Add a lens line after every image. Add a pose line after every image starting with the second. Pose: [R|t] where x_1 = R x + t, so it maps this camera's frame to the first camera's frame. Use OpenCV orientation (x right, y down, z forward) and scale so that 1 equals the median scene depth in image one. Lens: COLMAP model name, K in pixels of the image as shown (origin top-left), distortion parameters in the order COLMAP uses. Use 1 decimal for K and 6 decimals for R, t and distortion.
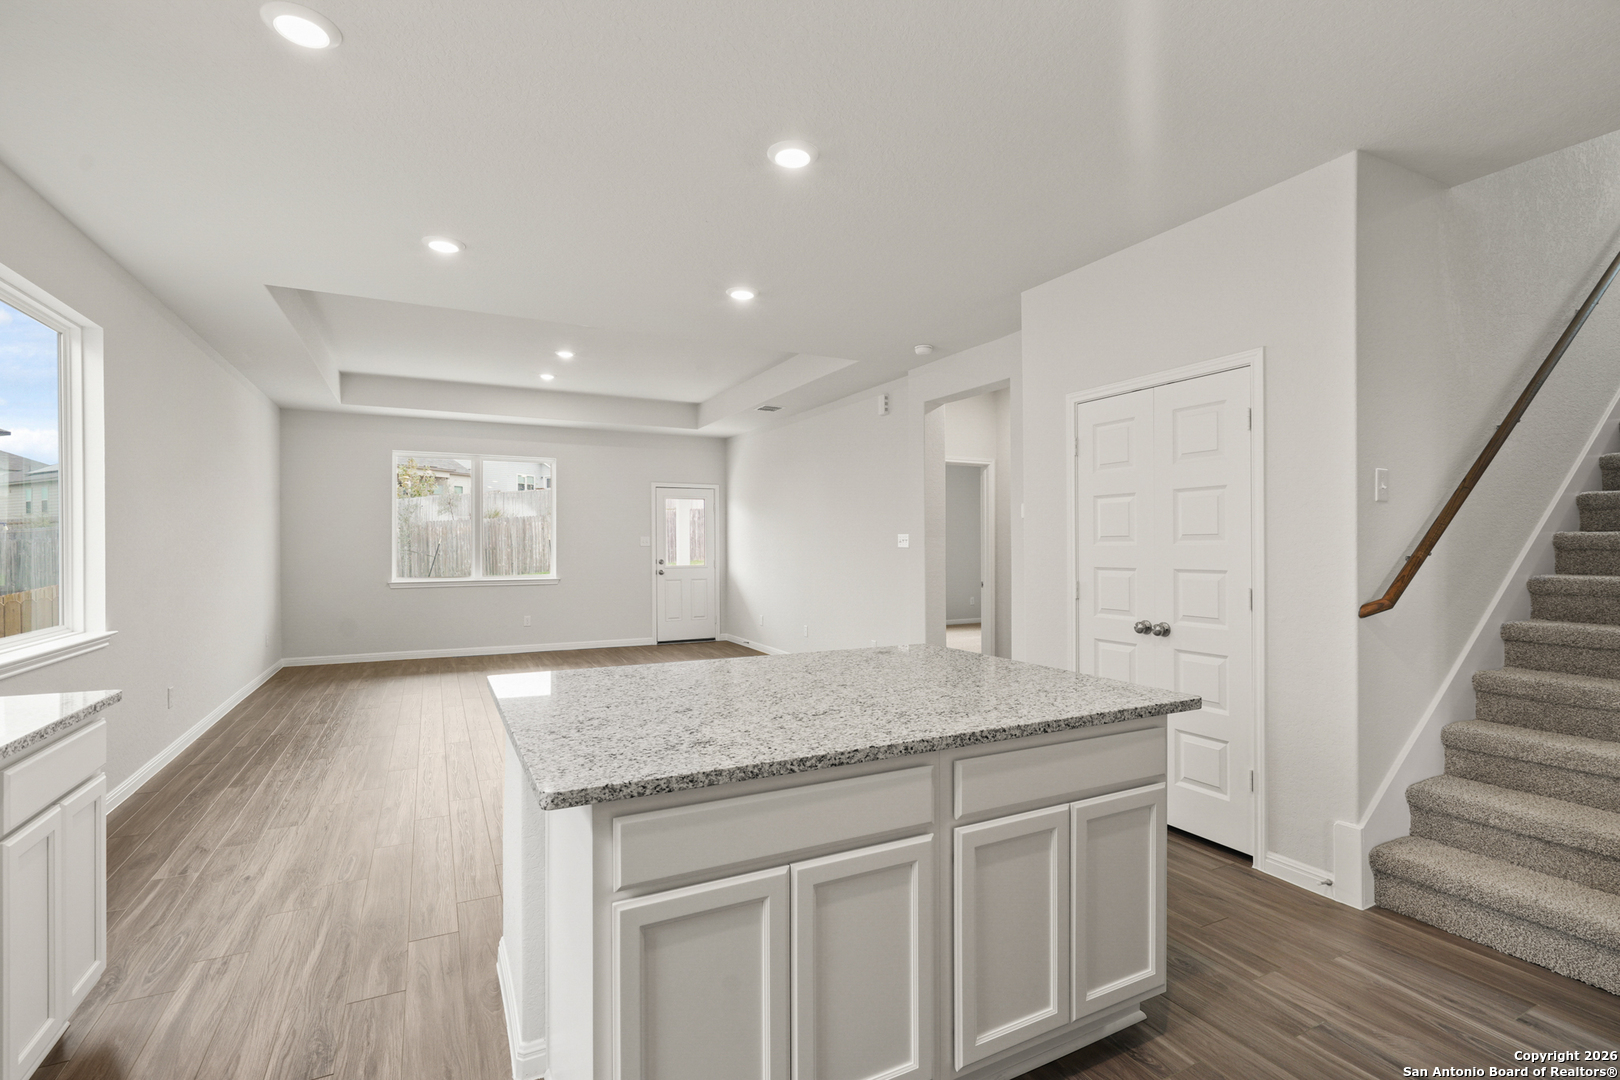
lens RADIAL K [[749.8, 0, 798.3], [0, 749.8, 545.1], [0, 0, 1]] dist [-0.008390, 0.002510]
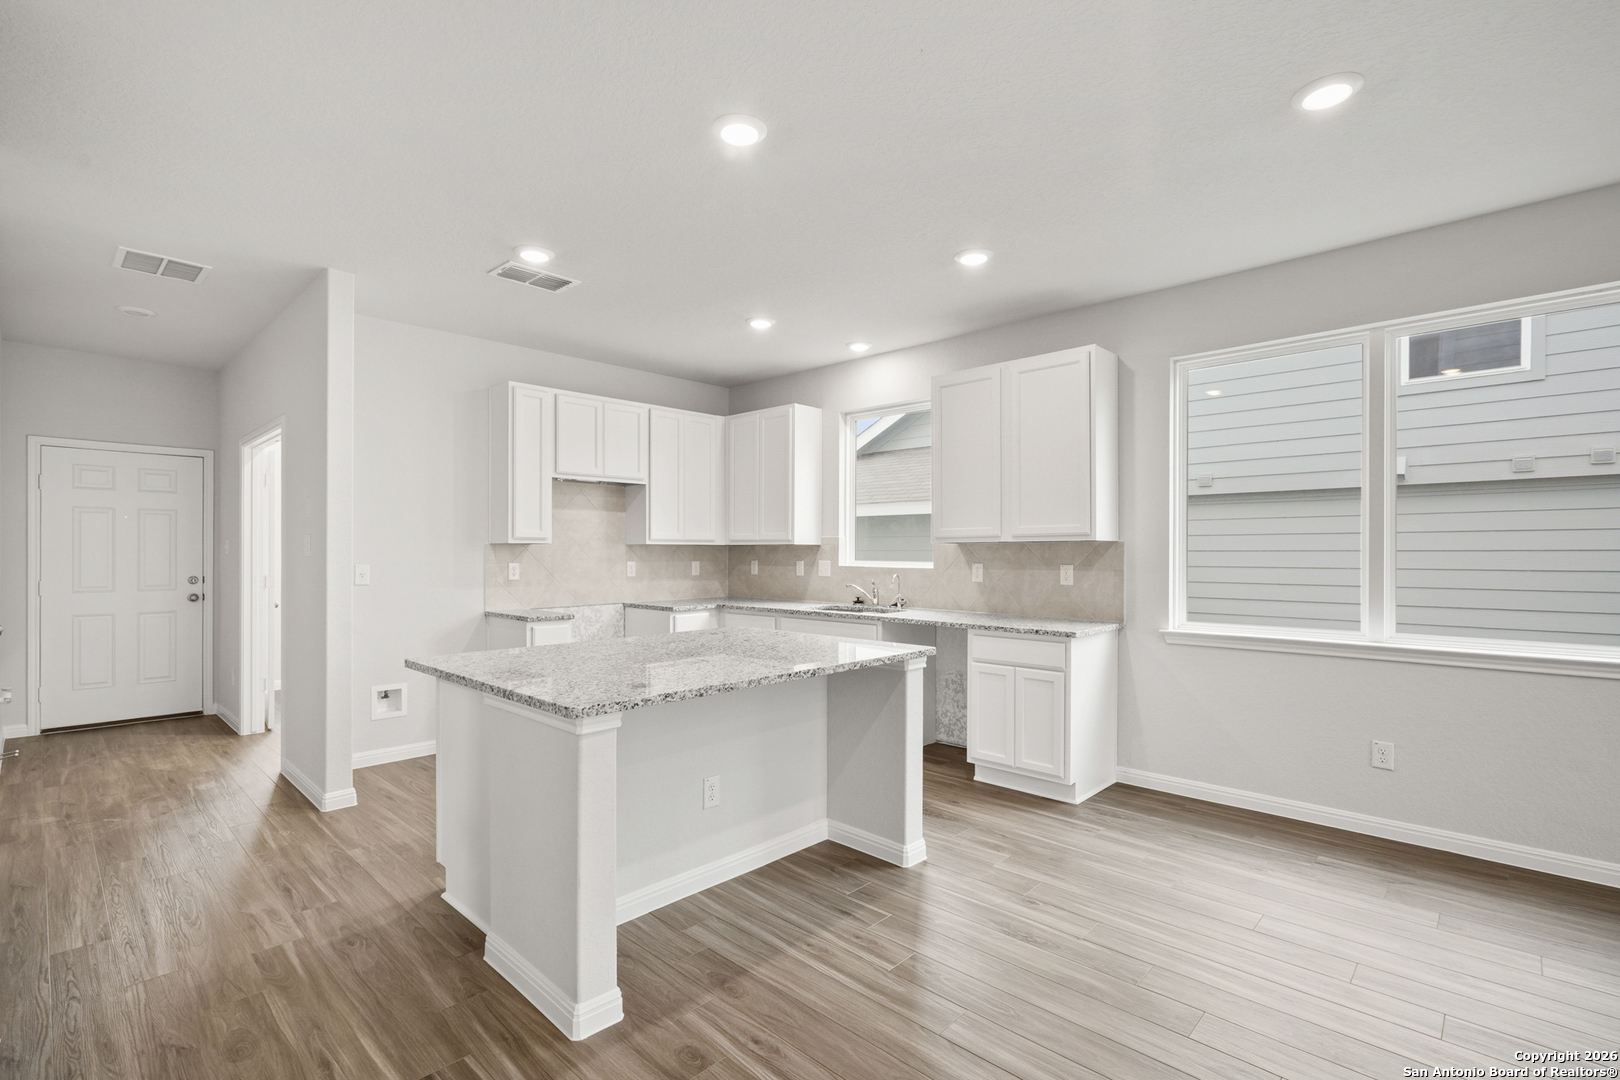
lens RADIAL K [[749.8, 0, 810.9], [0, 749.8, 552.6], [0, 0, 1]] dist [-0.008390, 0.002510]
pose [[-0.937823, 0.003060, -0.347101, 0.079069], [0.001853, 0.999991, 0.003809, -0.000353], [0.347109, 0.002929, -0.937820, 0.657511]]
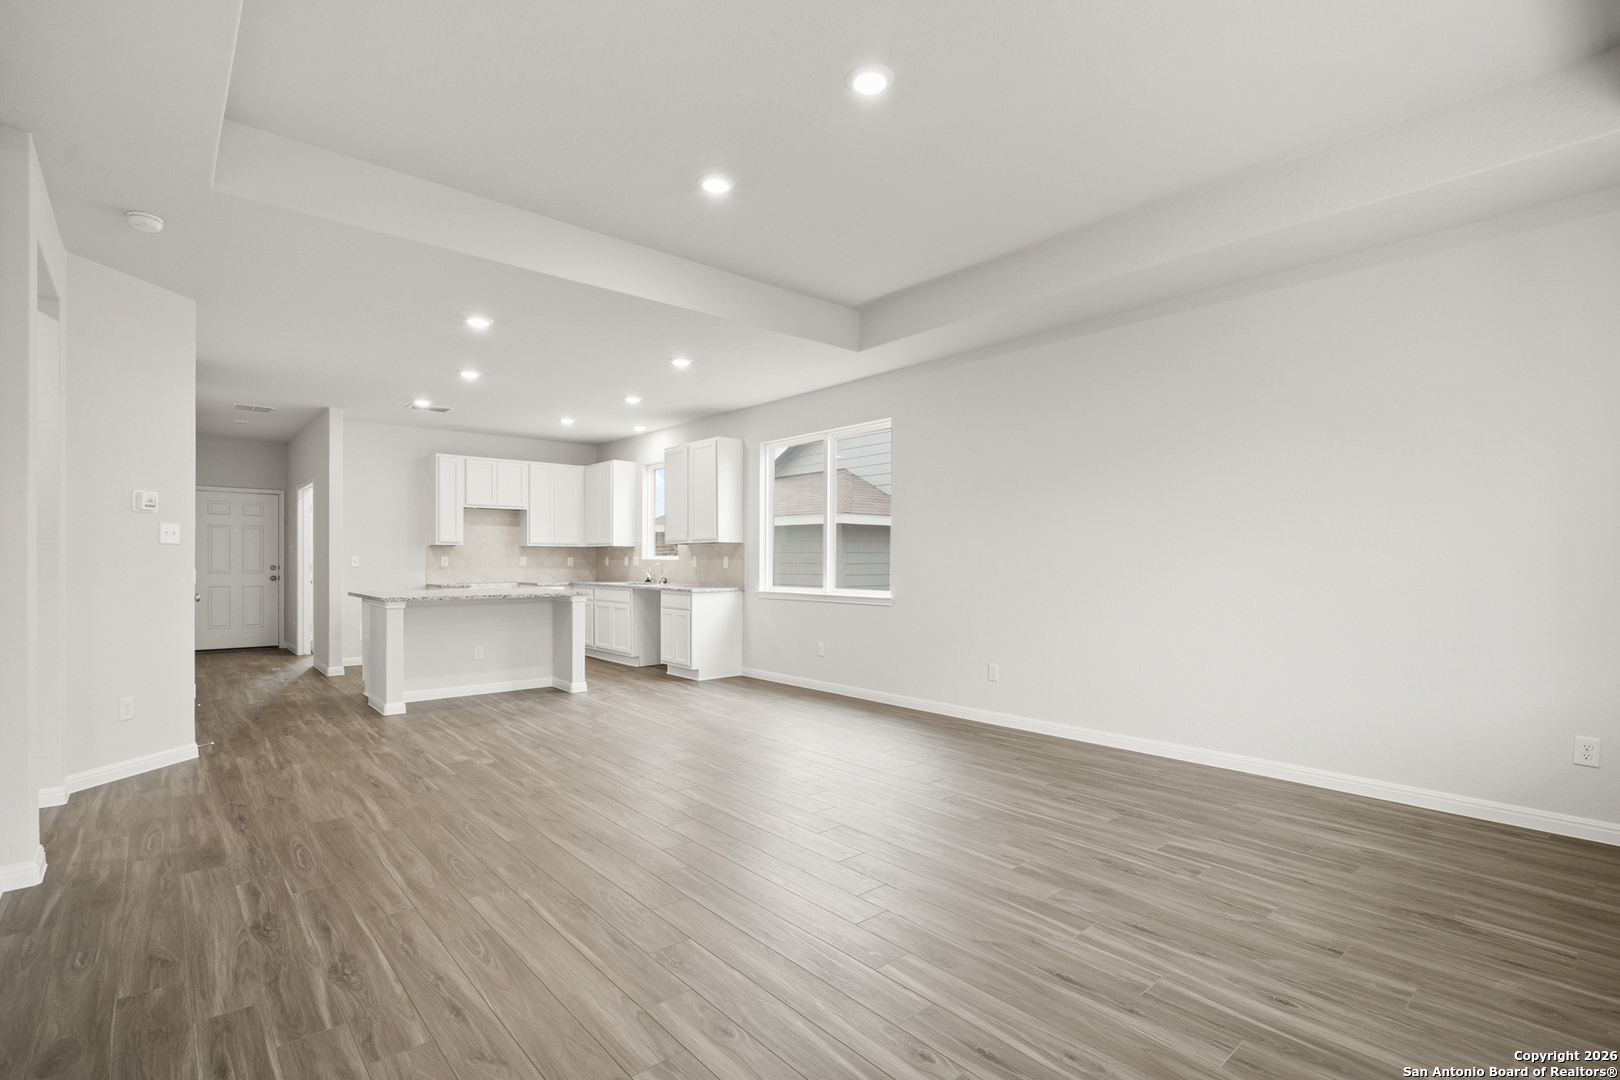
lens RADIAL K [[749.8, 0, 811.1], [0, 749.8, 567.0], [0, 0, 1]] dist [-0.008390, 0.002510]
pose [[-0.964109, 0.004948, -0.265460, -0.140773], [0.001917, 0.999930, 0.011676, 0.014380], [0.265499, 0.010748, -0.964051, 1.198246]]
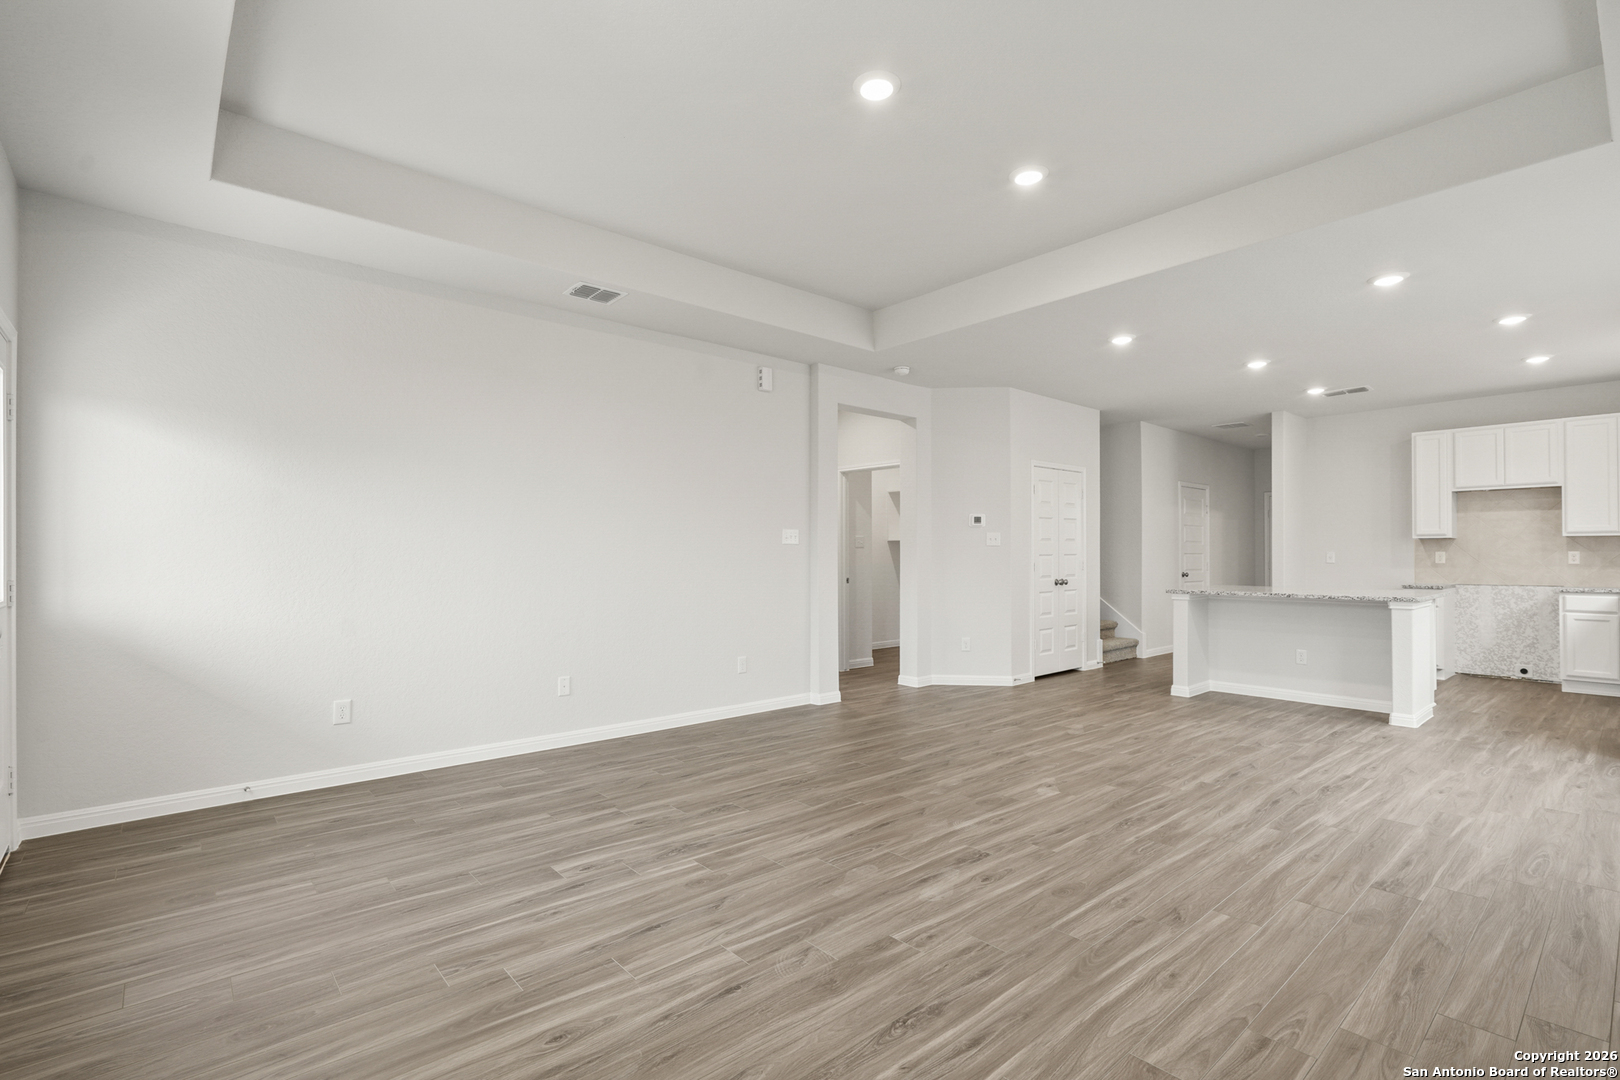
lens RADIAL K [[749.8, 0, 809.9], [0, 749.8, 552.6], [0, 0, 1]] dist [-0.008390, 0.002510]
pose [[-0.269108, 0.007647, 0.963080, -0.608081], [0.002282, 0.999971, -0.007302, 0.016878], [-0.963107, 0.000232, -0.269118, 0.984715]]
